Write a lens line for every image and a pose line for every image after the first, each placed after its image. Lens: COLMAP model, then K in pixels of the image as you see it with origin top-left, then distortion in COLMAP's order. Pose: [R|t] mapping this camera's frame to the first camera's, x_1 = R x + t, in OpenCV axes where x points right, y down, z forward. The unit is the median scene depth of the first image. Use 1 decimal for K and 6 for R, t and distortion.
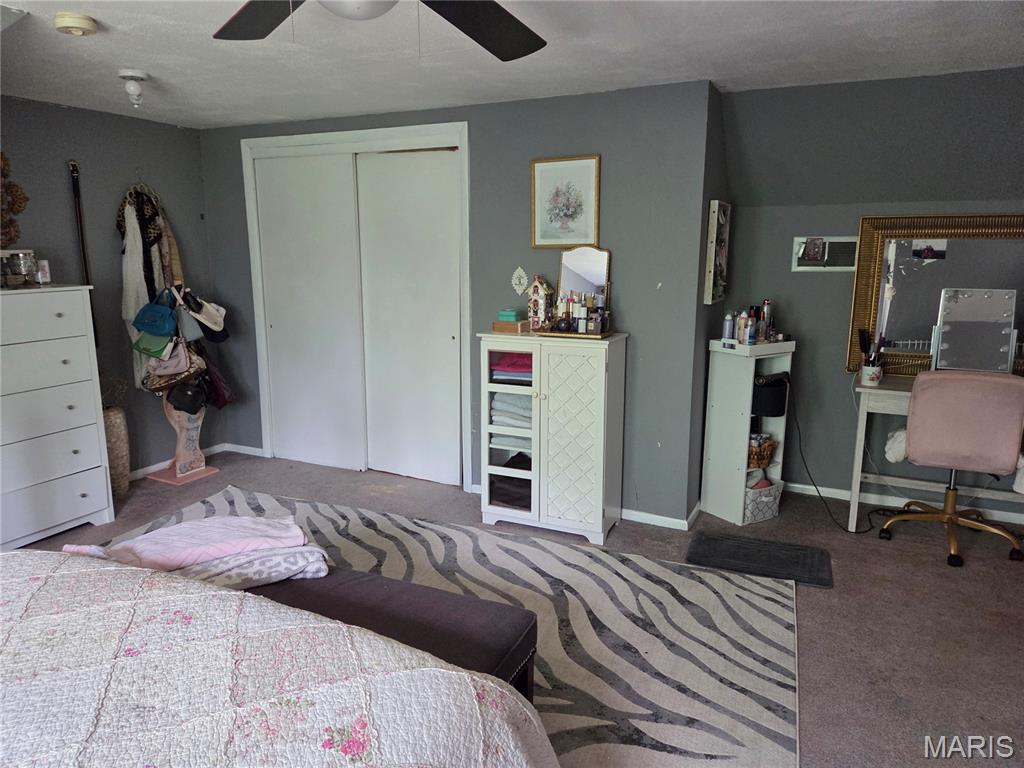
lens RADIAL K [[669.5, 0, 512.0], [0, 669.5, 384.0], [0, 0, 1]] dist [0.005210, 0.000174]
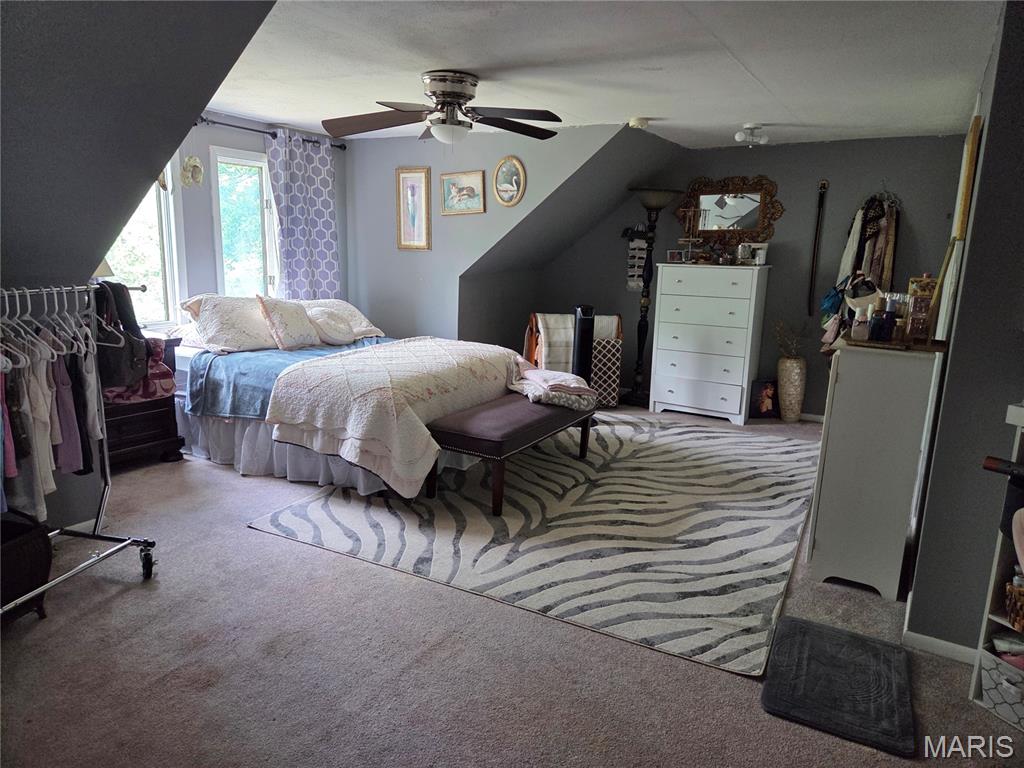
lens RADIAL K [[669.5, 0, 512.0], [0, 669.5, 384.0], [0, 0, 1]] dist [0.005210, 0.000174]
pose [[-0.067101, 0.216554, -0.973962, 1.050845], [-0.216242, 0.949804, 0.226080, -0.132035], [0.974031, 0.225781, -0.016905, 0.612434]]
